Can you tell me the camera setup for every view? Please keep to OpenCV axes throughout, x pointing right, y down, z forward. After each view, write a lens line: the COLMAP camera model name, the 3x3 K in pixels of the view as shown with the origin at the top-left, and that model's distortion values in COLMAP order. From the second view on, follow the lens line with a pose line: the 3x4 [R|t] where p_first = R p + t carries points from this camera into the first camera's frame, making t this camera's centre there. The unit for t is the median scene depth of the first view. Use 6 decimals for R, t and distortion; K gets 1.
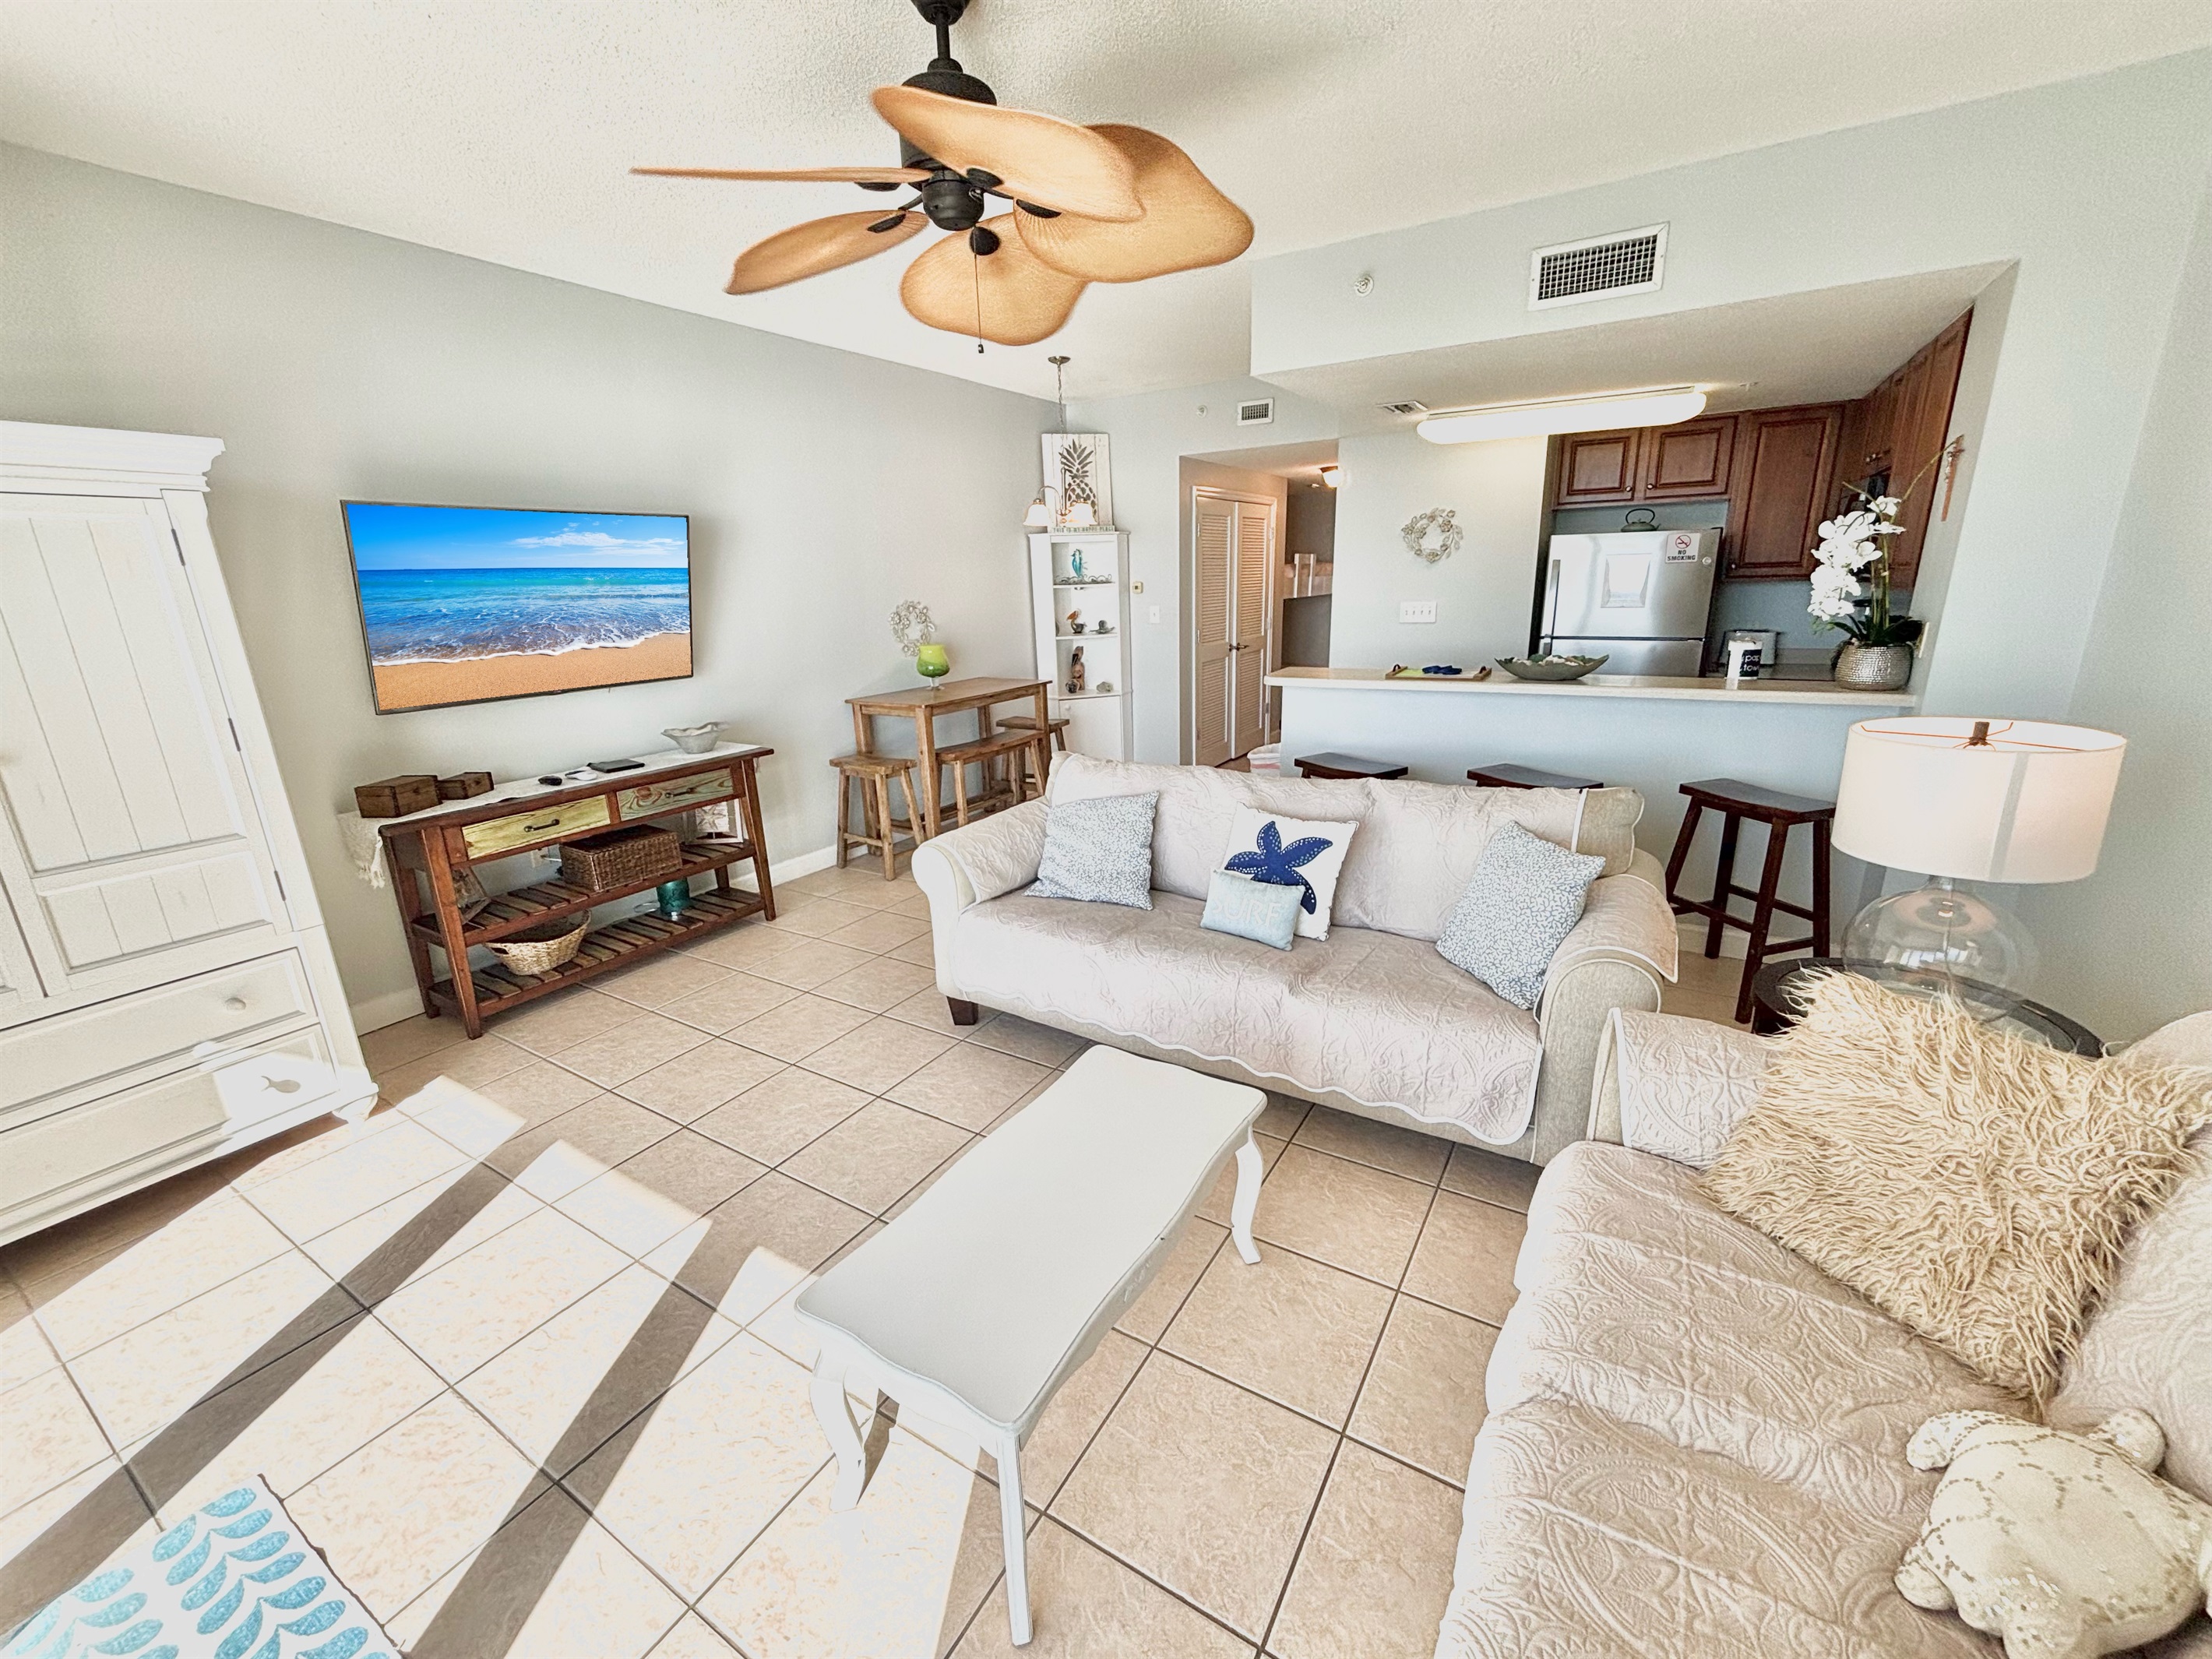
lens RADIAL K [[884.9, 0, 1109.8], [0, 884.9, 821.8], [0, 0, 1]] dist [-0.001139, -0.000066]
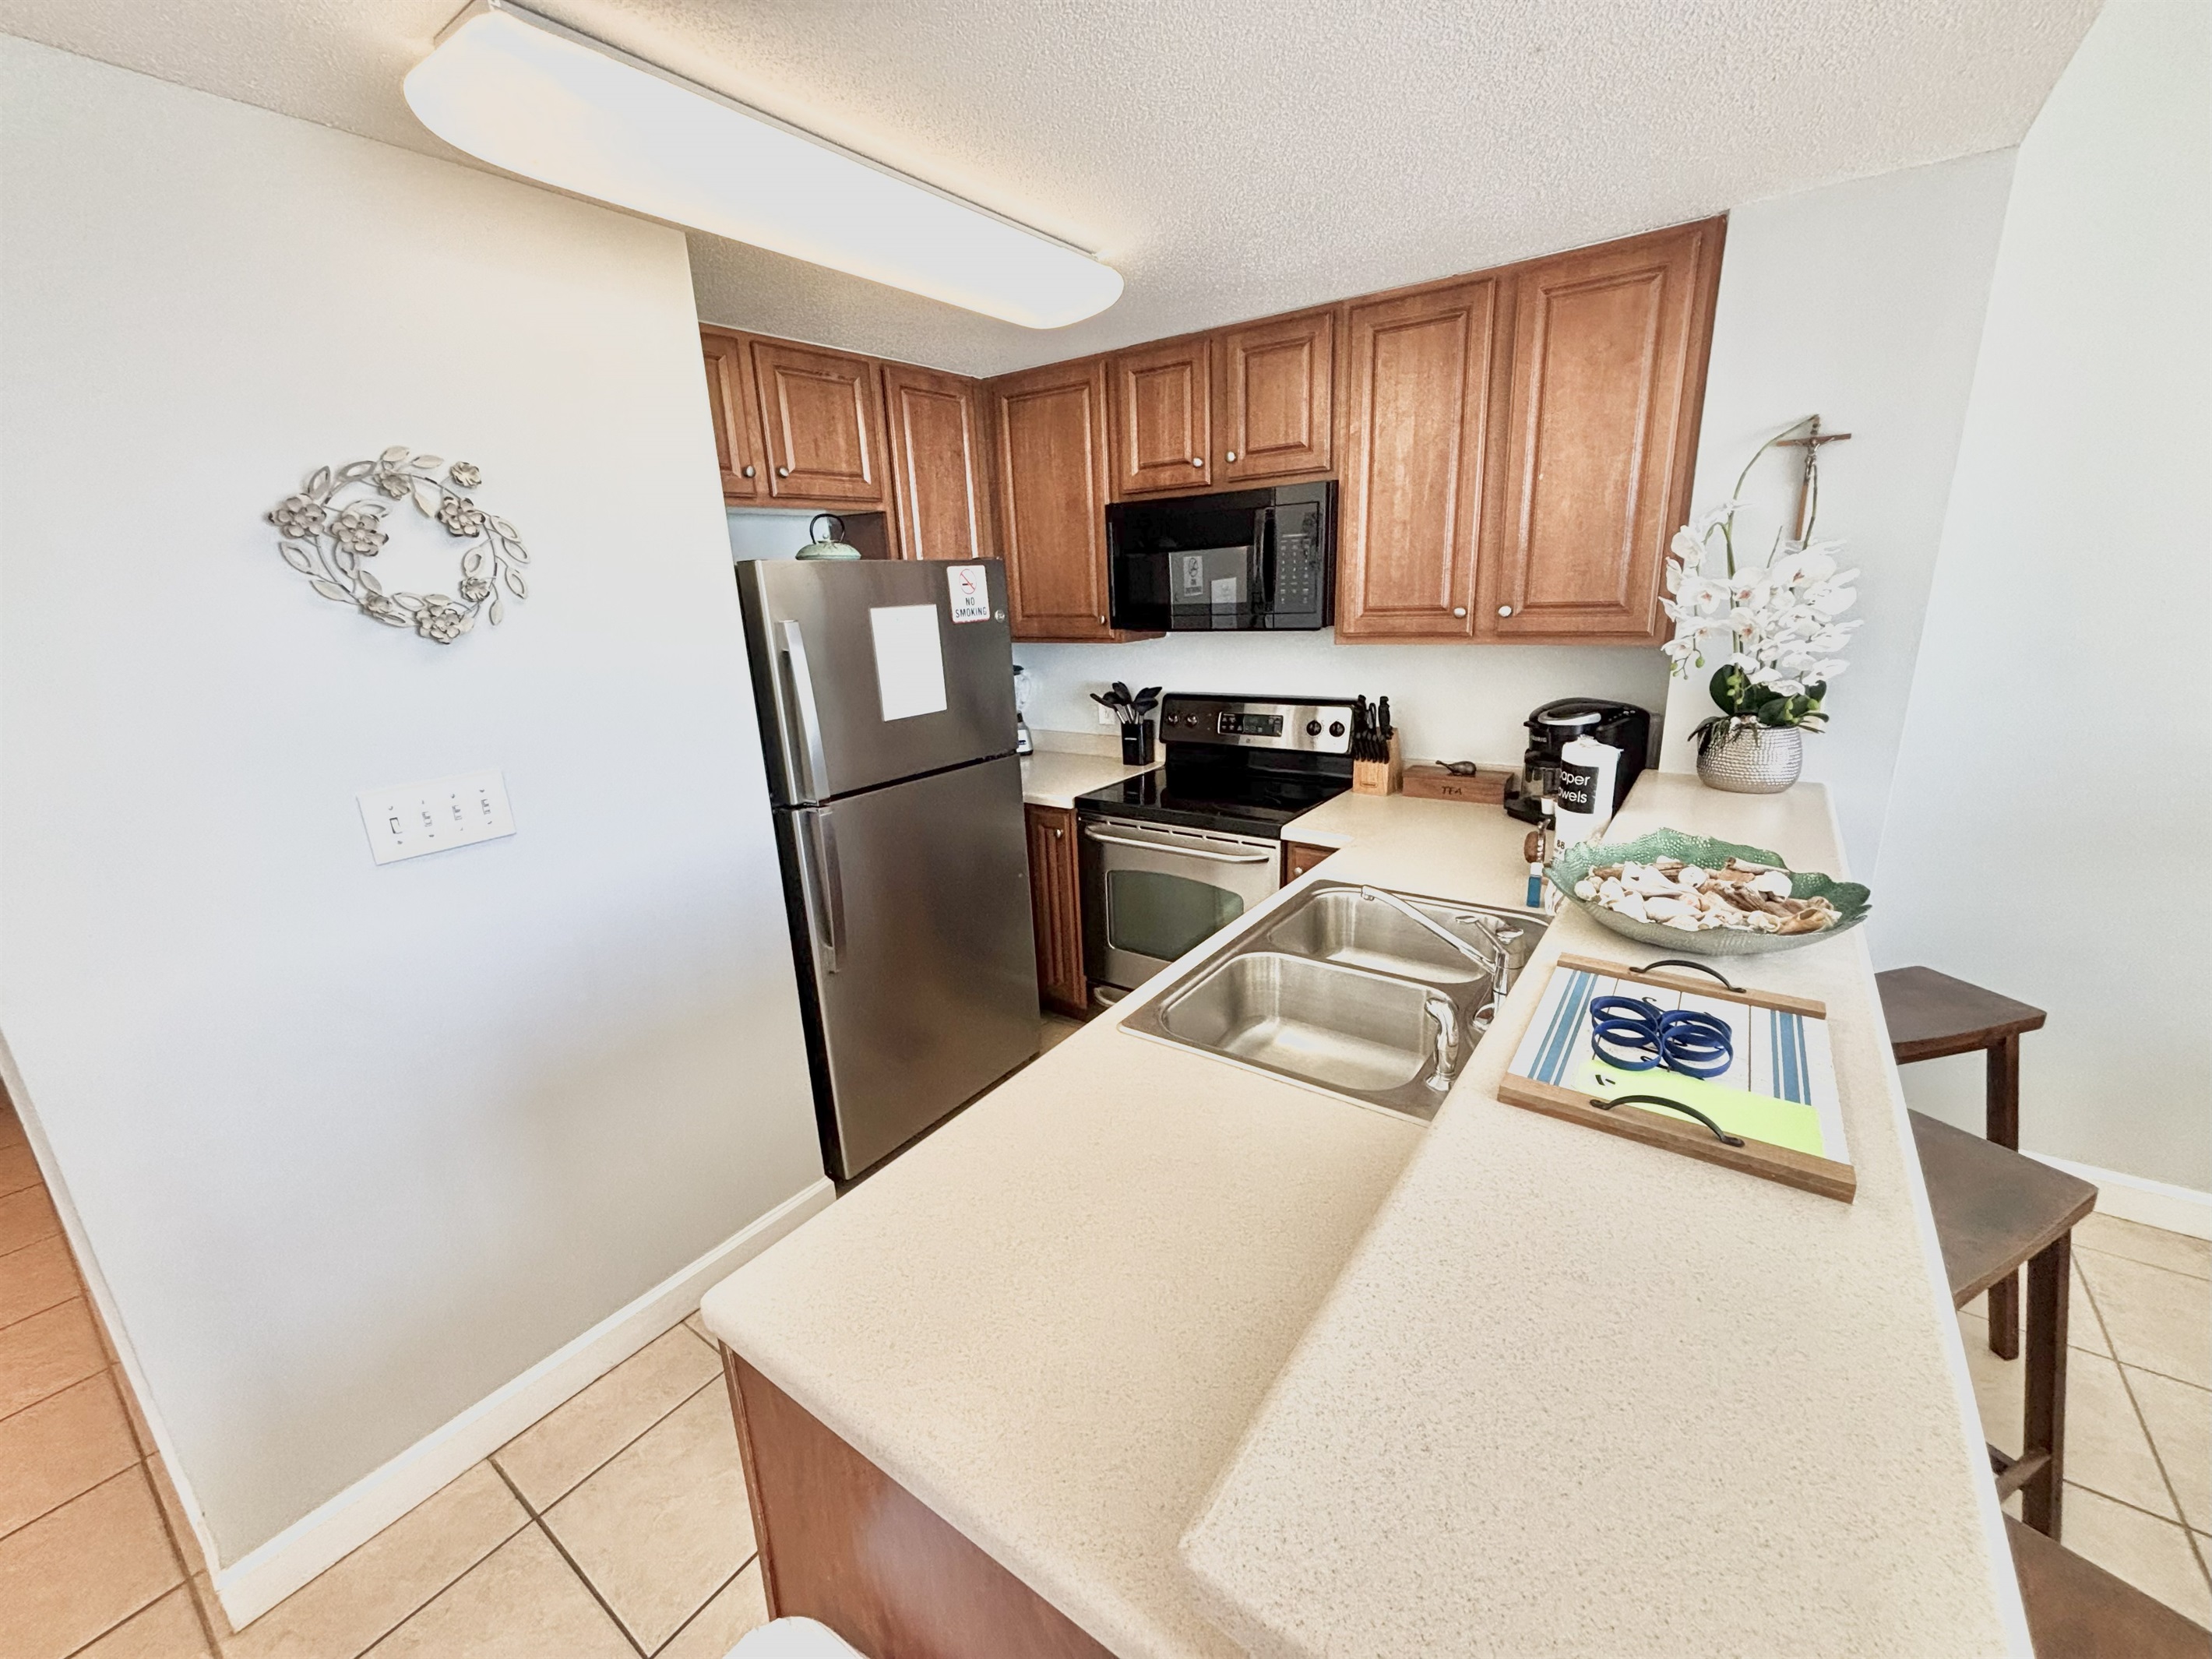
lens RADIAL K [[884.9, 0, 1103.9], [0, 884.9, 825.6], [0, 0, 1]] dist [-0.001139, -0.000066]
pose [[0.074186, -0.246916, 0.966193, 0.092959], [0.311735, 0.926051, 0.212722, -0.234247], [-0.947269, 0.285415, 0.145672, 0.779916]]
